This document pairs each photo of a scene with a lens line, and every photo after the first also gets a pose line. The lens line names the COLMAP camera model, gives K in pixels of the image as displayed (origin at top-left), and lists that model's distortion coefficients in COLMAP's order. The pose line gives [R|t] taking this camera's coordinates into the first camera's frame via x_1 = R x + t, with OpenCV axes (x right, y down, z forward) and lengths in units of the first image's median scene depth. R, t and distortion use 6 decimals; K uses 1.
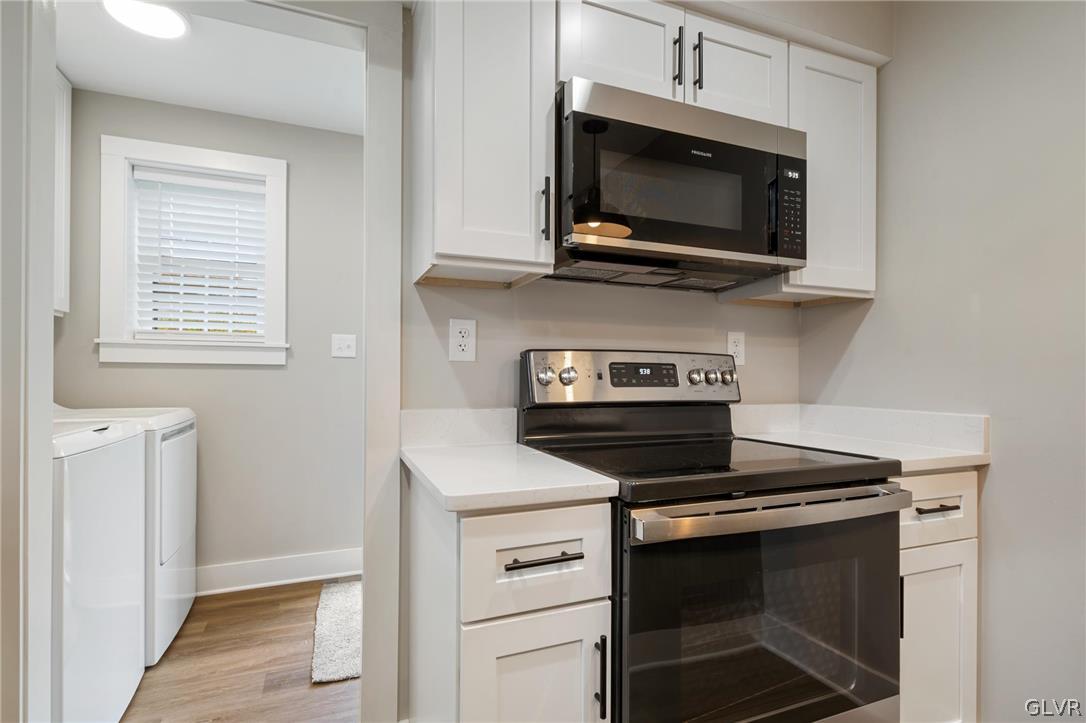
lens RADIAL K [[524.5, 0, 540.8], [0, 524.5, 372.5], [0, 0, 1]] dist [0.012035, 0.000068]
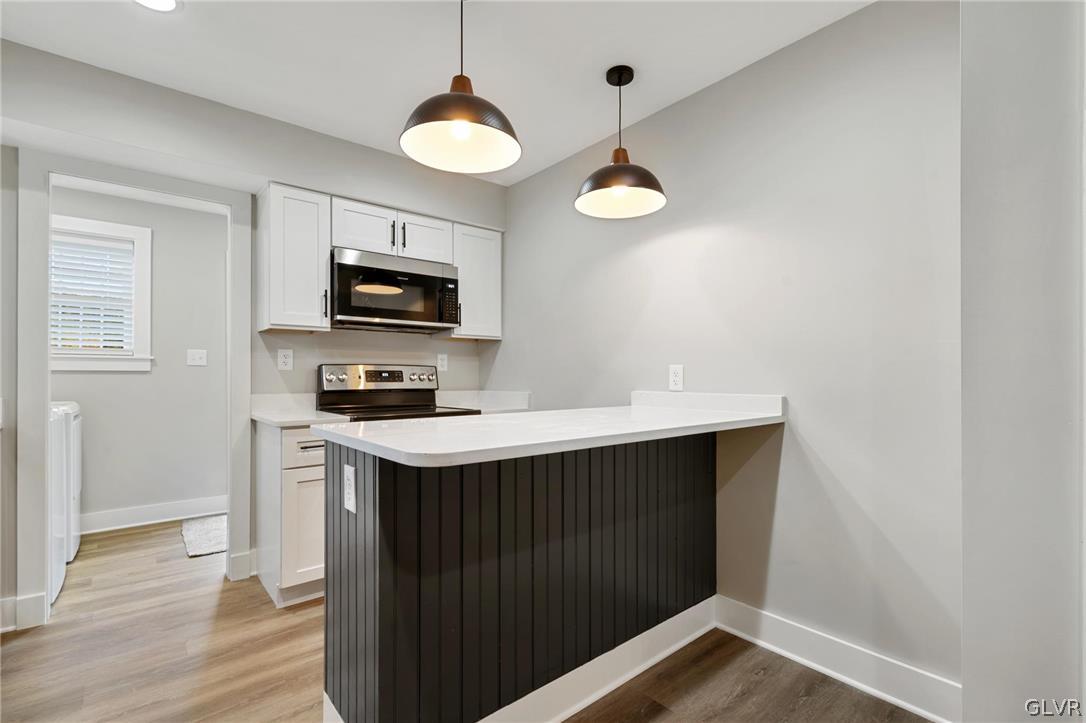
lens RADIAL K [[490.5, 0, 541.9], [0, 490.5, 372.7], [0, 0, 1]] dist [0.015738, -0.000022]
pose [[0.952030, -0.004127, 0.305976, 0.197688], [0.005329, 0.999981, -0.003091, -0.000487], [-0.305957, 0.004573, 0.952034, -1.041122]]
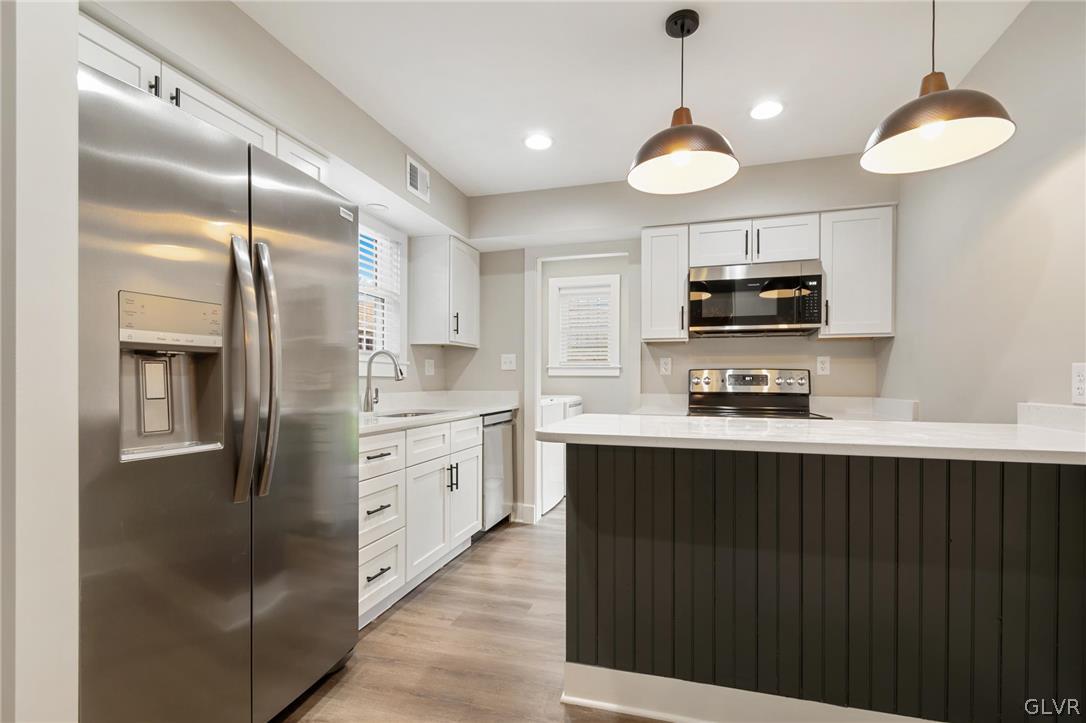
lens RADIAL K [[495.7, 0, 562.3], [0, 495.7, 382.0], [0, 0, 1]] dist [0.000439, -0.000011]
pose [[0.796677, -0.000586, -0.604406, 0.830112], [0.003193, 0.999990, 0.003240, 0.003373], [0.604397, -0.004511, 0.796670, -1.093586]]
